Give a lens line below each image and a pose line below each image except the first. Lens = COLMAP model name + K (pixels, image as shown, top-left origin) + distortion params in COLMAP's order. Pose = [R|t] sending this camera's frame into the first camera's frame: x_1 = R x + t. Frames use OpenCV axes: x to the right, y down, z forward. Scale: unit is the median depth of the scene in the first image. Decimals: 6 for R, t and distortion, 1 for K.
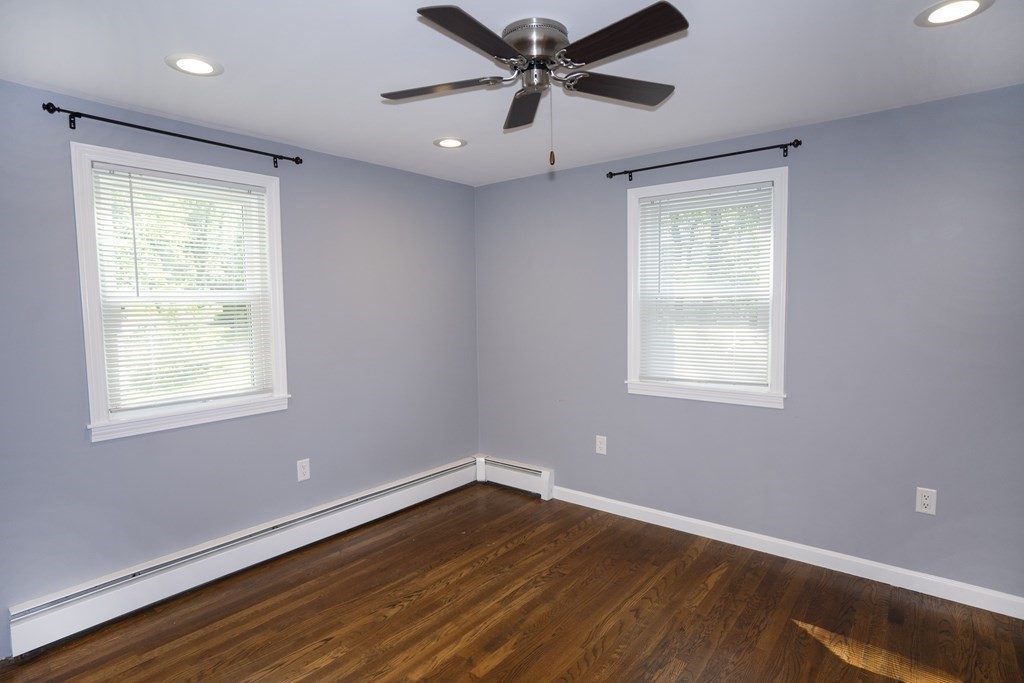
lens RADIAL K [[560.6, 0, 512.0], [0, 560.6, 341.5], [0, 0, 1]] dist [-0.003213, -0.000009]
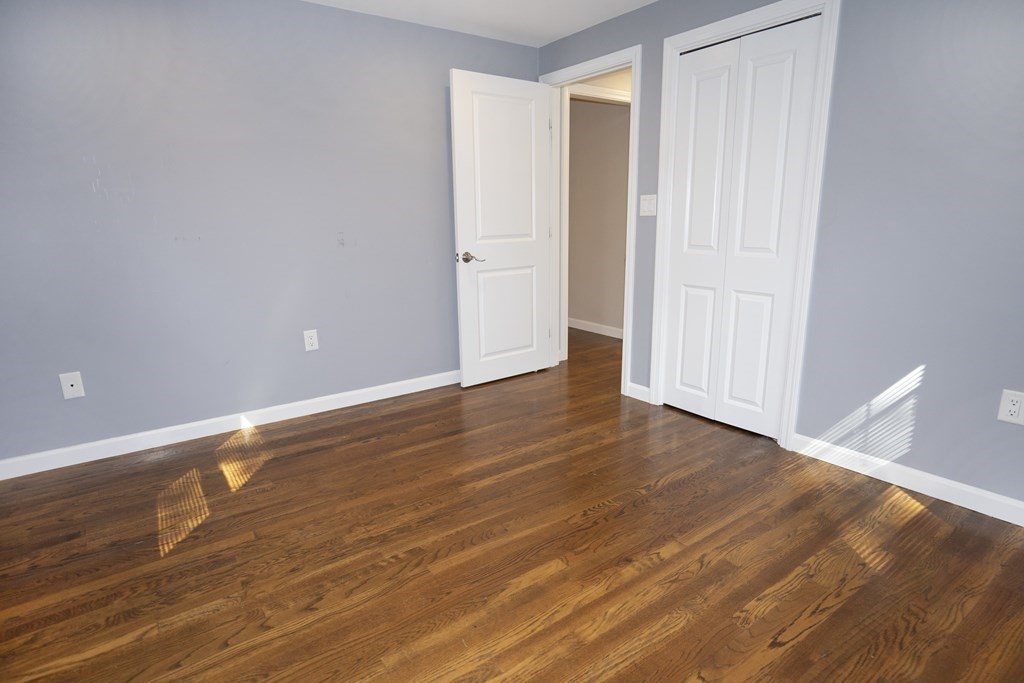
lens RADIAL K [[560.6, 0, 512.0], [0, 560.6, 341.5], [0, 0, 1]] dist [-0.003213, -0.000009]
pose [[-0.963532, -0.033021, 0.265548, -0.194055], [0.046967, 0.956084, 0.289307, -0.007062], [-0.263440, 0.291228, -0.919666, 1.571099]]
